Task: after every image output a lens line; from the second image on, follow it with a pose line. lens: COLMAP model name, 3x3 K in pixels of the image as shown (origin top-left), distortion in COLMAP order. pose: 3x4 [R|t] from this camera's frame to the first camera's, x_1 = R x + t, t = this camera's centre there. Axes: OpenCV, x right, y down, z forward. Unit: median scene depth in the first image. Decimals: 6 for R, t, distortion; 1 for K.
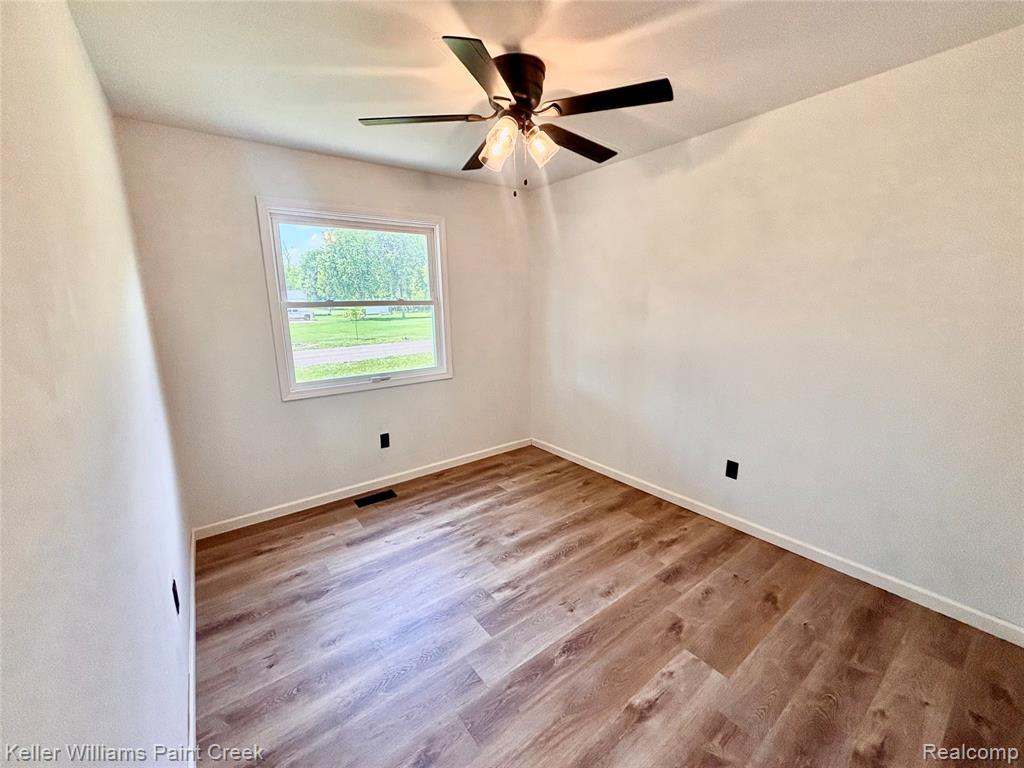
lens RADIAL K [[413.2, 0, 510.5], [0, 413.2, 382.4], [0, 0, 1]] dist [0.004535, 0.000269]
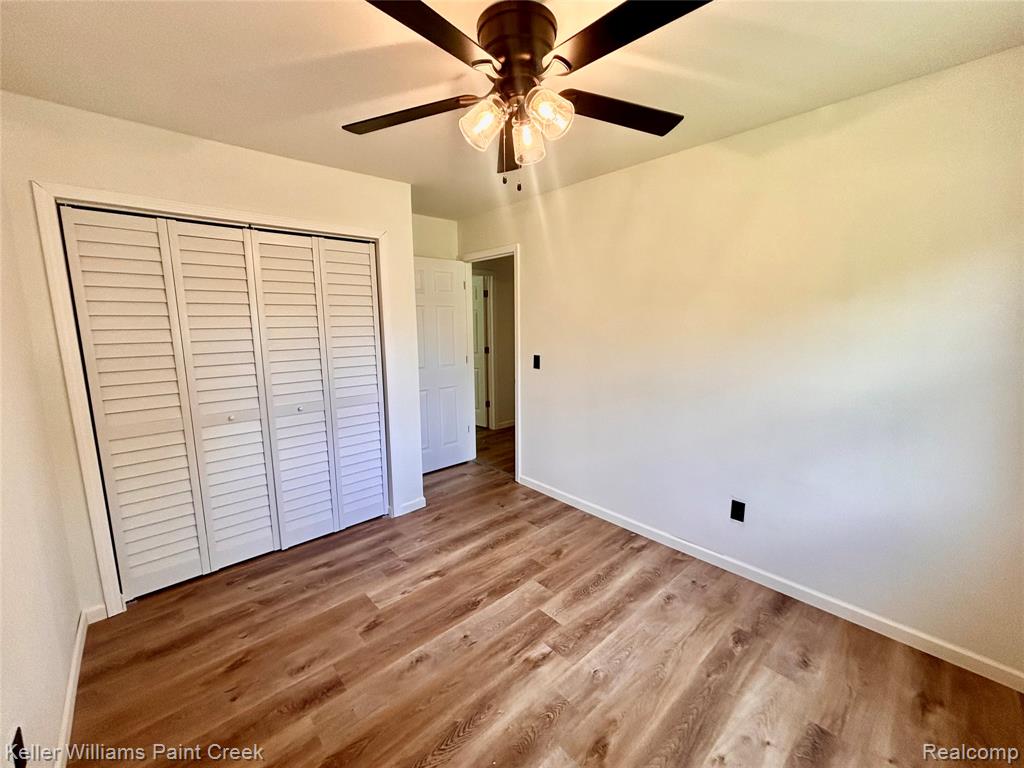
lens RADIAL K [[413.2, 0, 512.6], [0, 413.2, 382.2], [0, 0, 1]] dist [0.004535, 0.000269]
pose [[-0.995129, 0.040754, -0.089763, 0.096902], [0.007274, 0.938420, 0.345419, -0.348054], [0.098313, 0.343084, -0.934146, 1.682304]]
